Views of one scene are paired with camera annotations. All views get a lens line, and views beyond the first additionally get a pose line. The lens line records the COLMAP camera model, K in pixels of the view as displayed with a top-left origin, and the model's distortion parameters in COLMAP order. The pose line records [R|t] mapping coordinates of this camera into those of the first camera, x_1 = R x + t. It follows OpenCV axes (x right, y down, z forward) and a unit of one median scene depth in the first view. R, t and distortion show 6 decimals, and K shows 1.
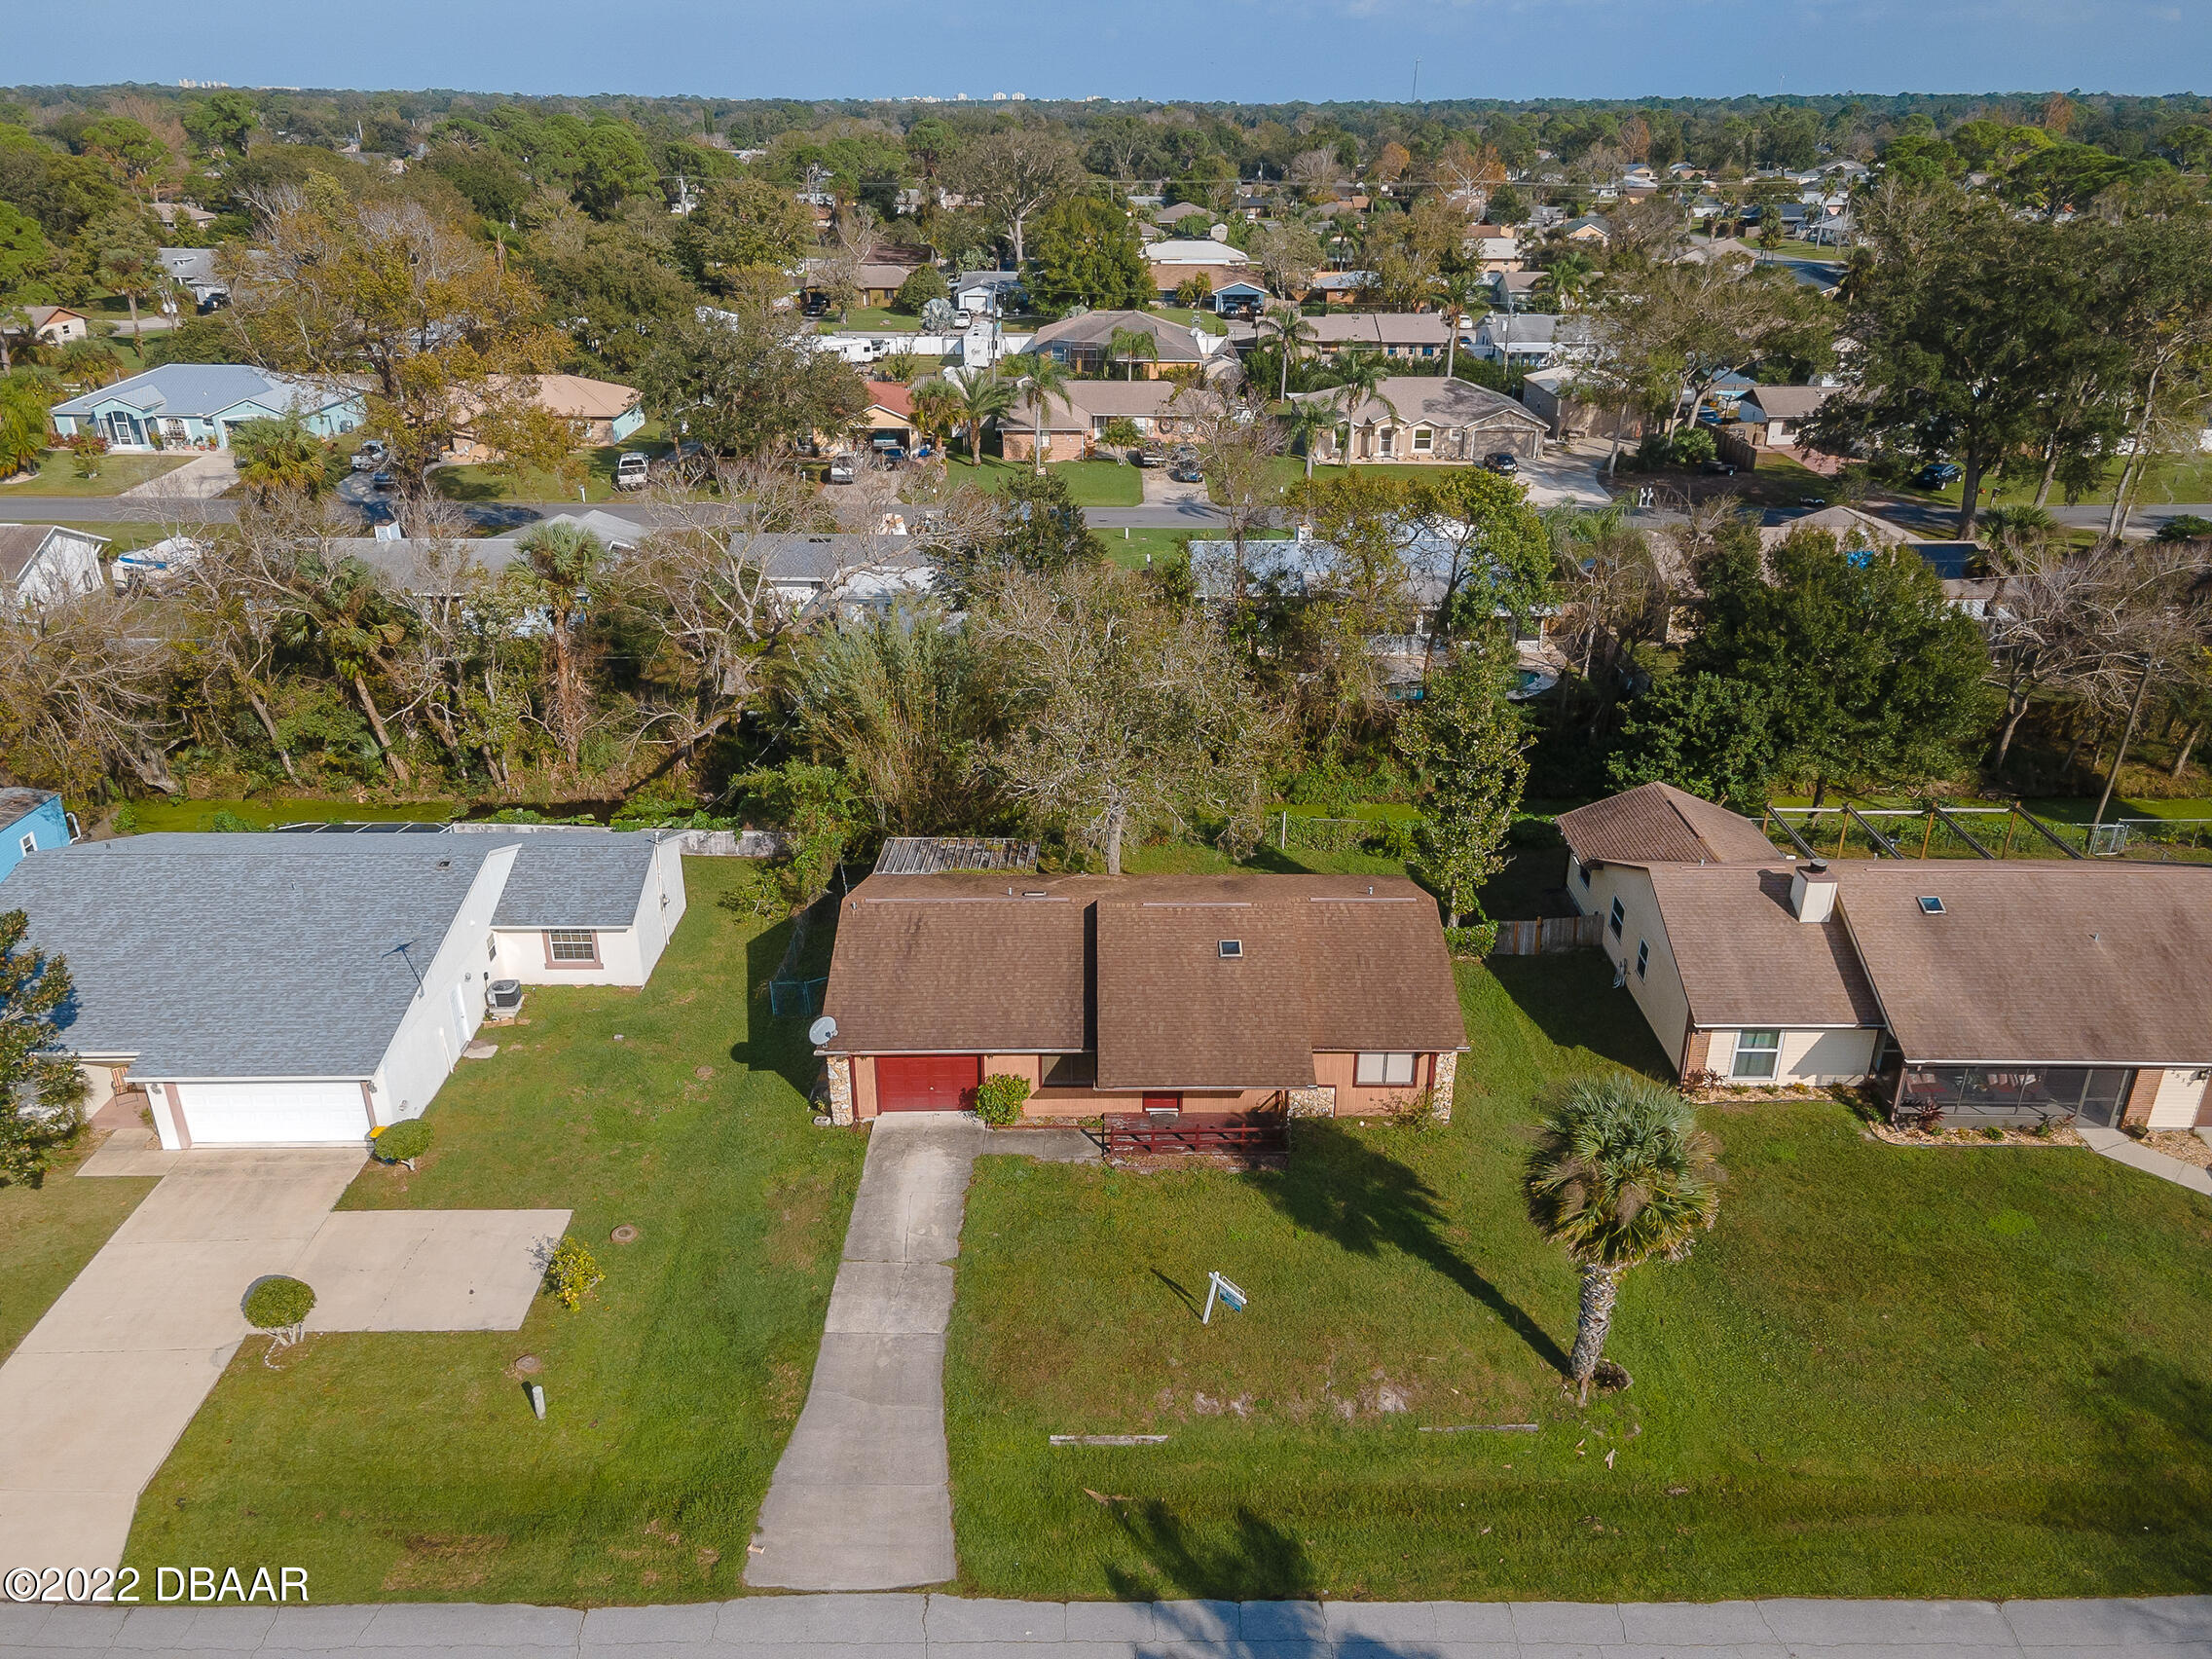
lens RADIAL K [[1668.9, 0, 1130.6], [0, 1668.9, 803.4], [0, 0, 1]] dist [0.036369, -0.002001]
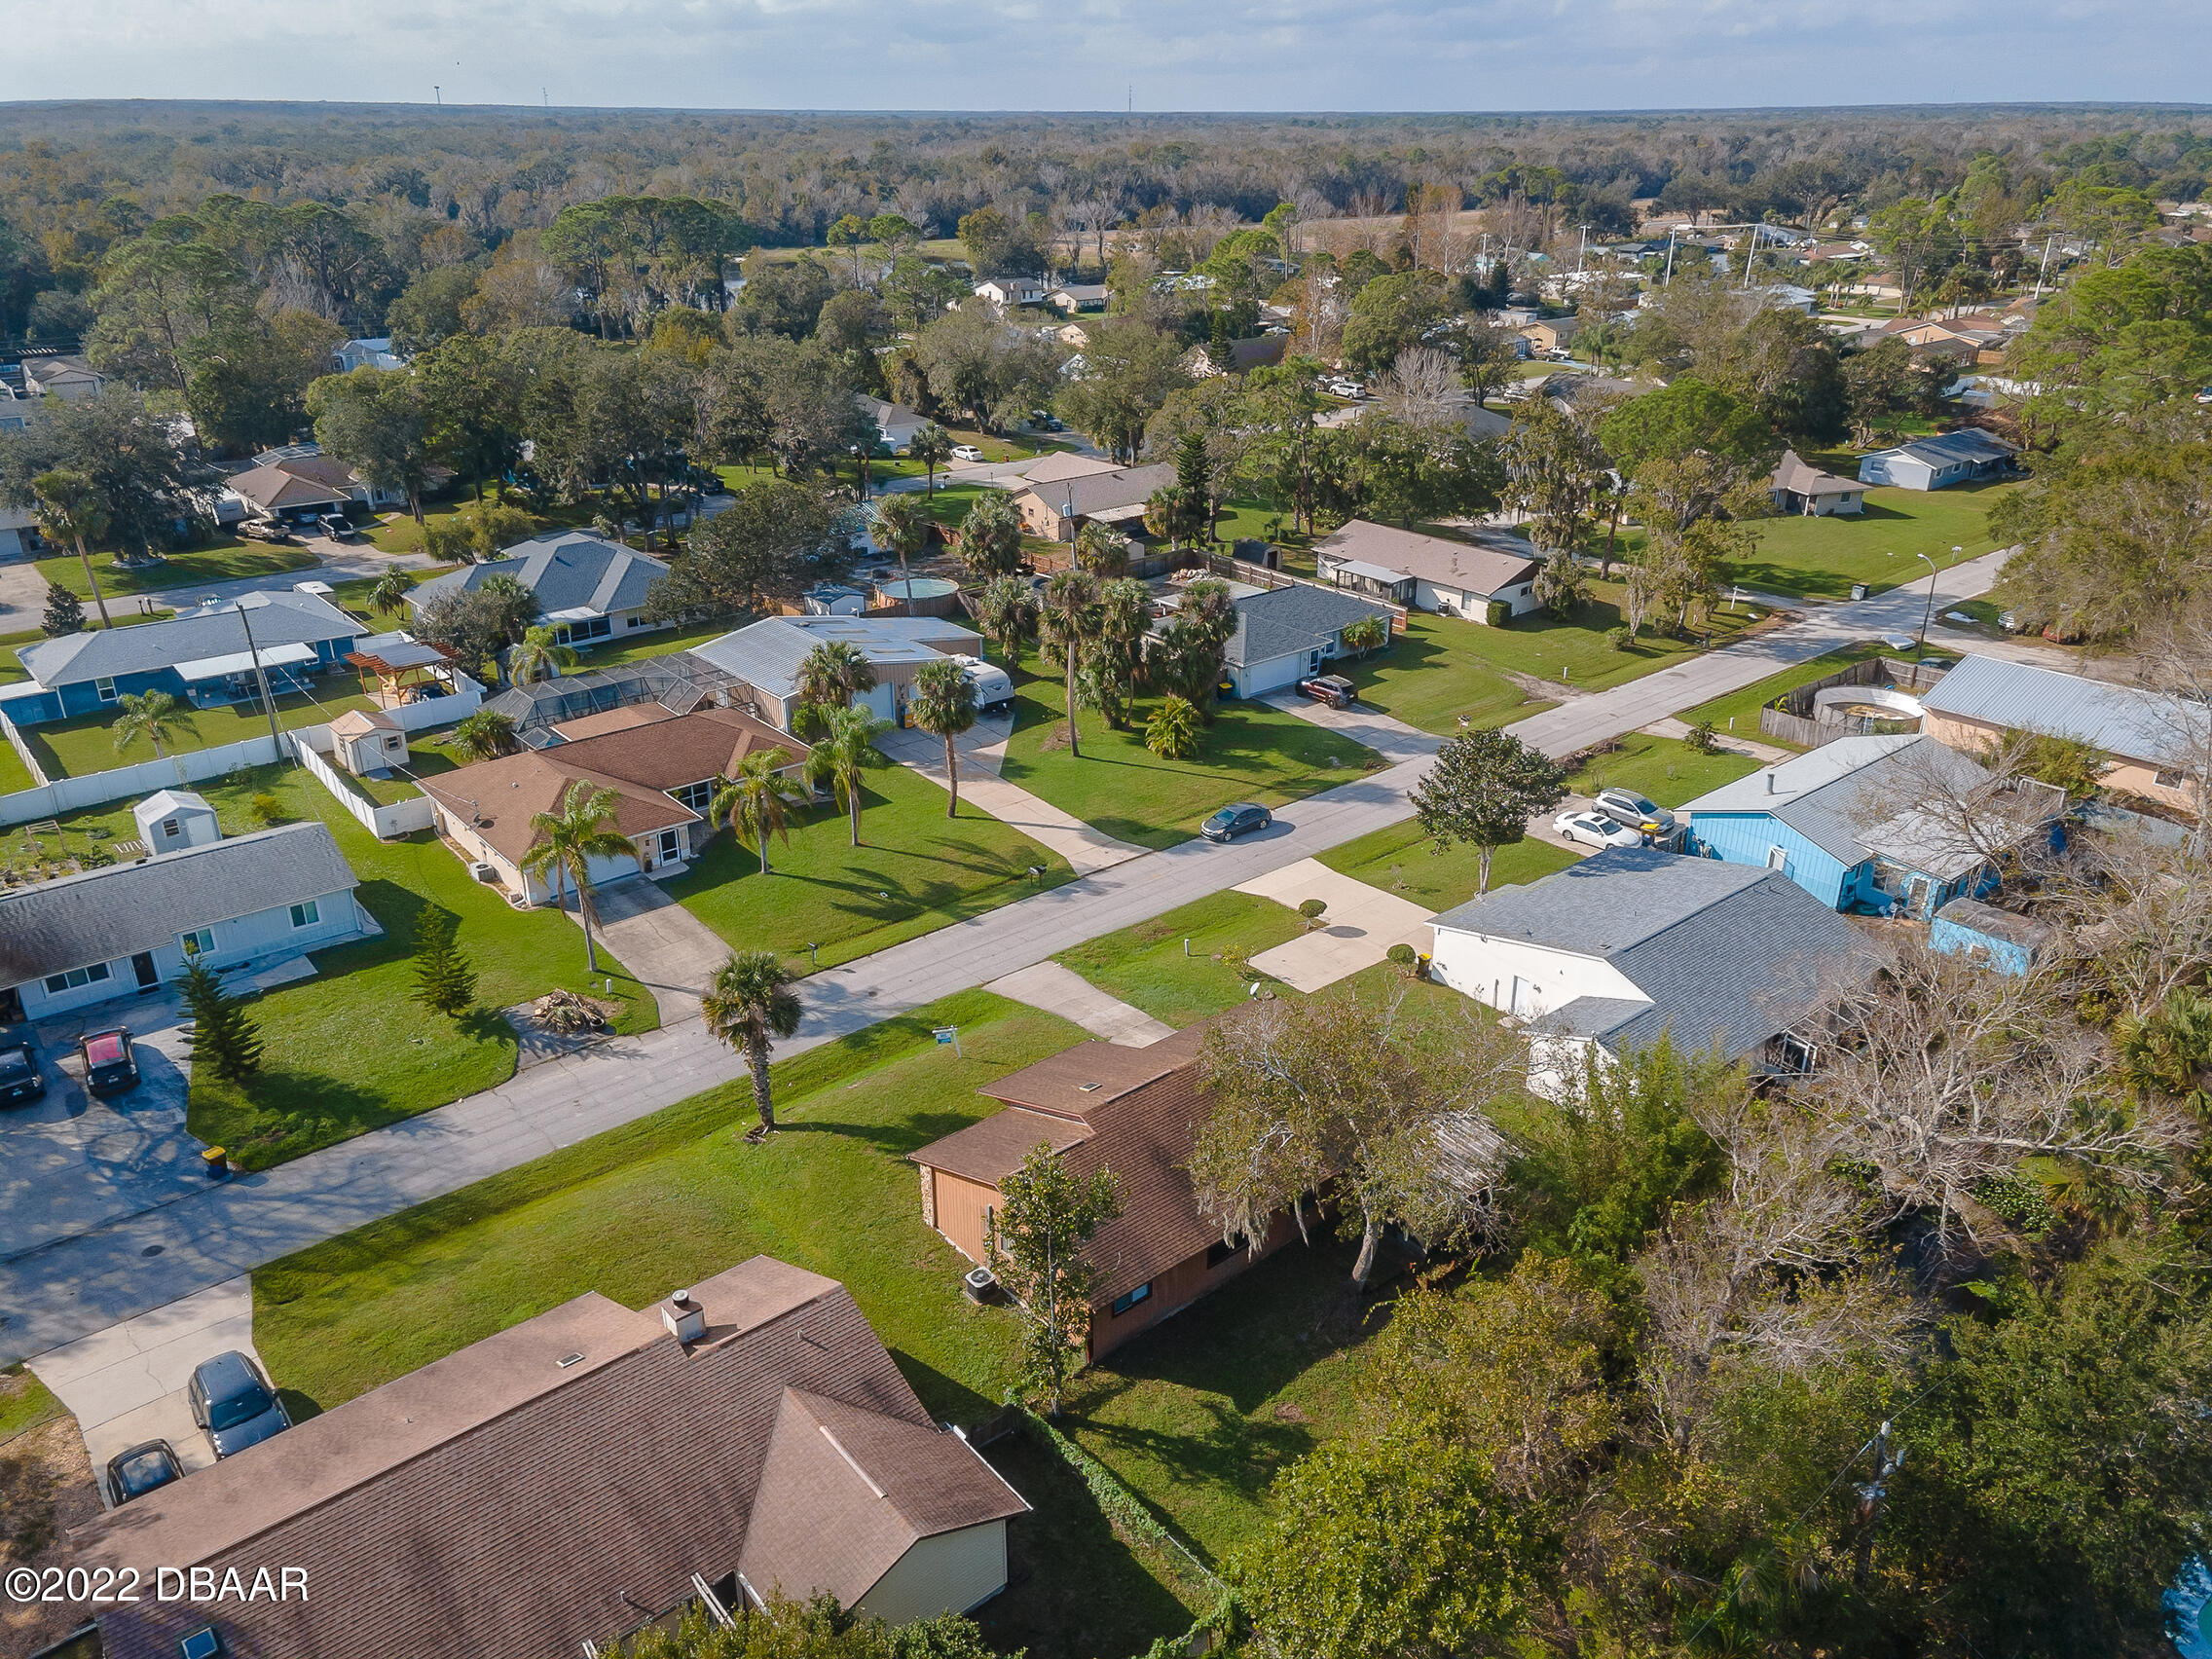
lens RADIAL K [[1572.3, 0, 1106.0], [0, 1572.3, 829.5], [0, 0, 1]] dist [0.031847, 0.004428]
pose [[-0.780695, 0.251183, -0.572209, 0.711030], [-0.247393, 0.716624, 0.652109, -0.873594], [0.573858, 0.650659, -0.497324, 1.499184]]
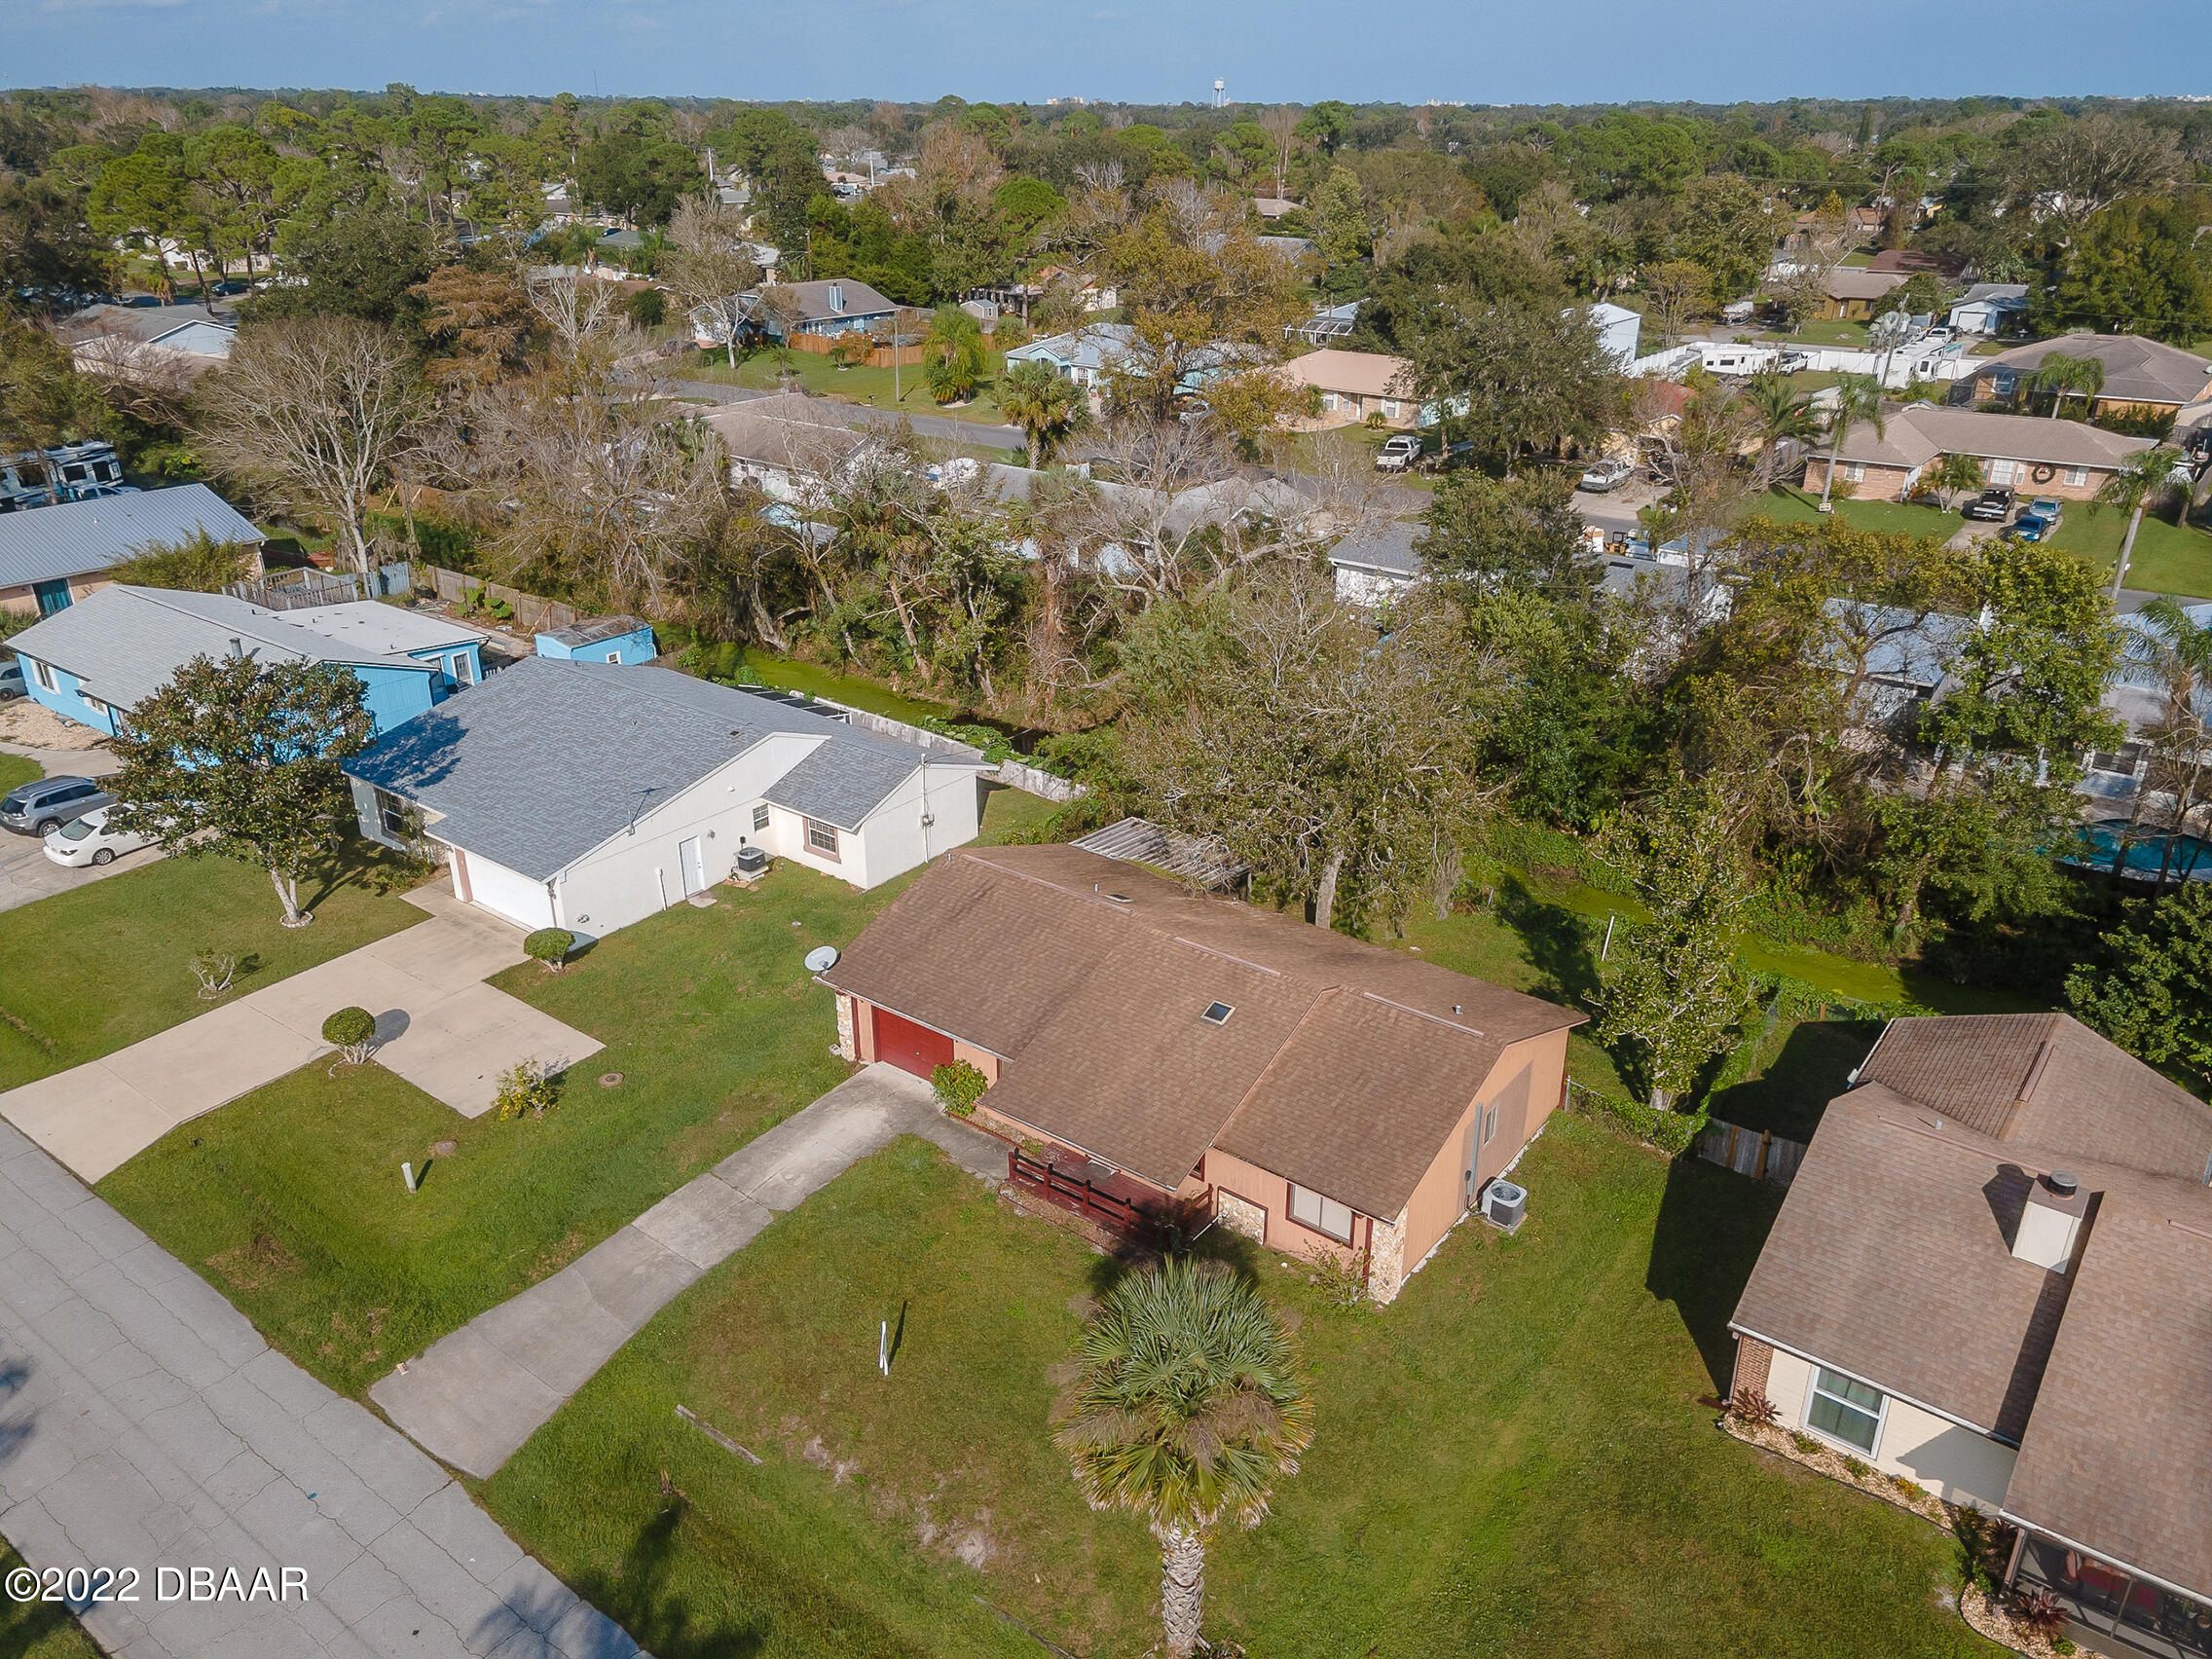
lens RADIAL K [[1640.9, 0, 1106.0], [0, 1640.9, 829.5], [0, 0, 1]] dist [0.032709, 0.030988]
pose [[0.784883, 0.247312, -0.568151, 0.472803], [-0.240362, 0.966621, 0.088711, -0.065335], [0.571126, 0.066934, 0.818129, 0.272188]]
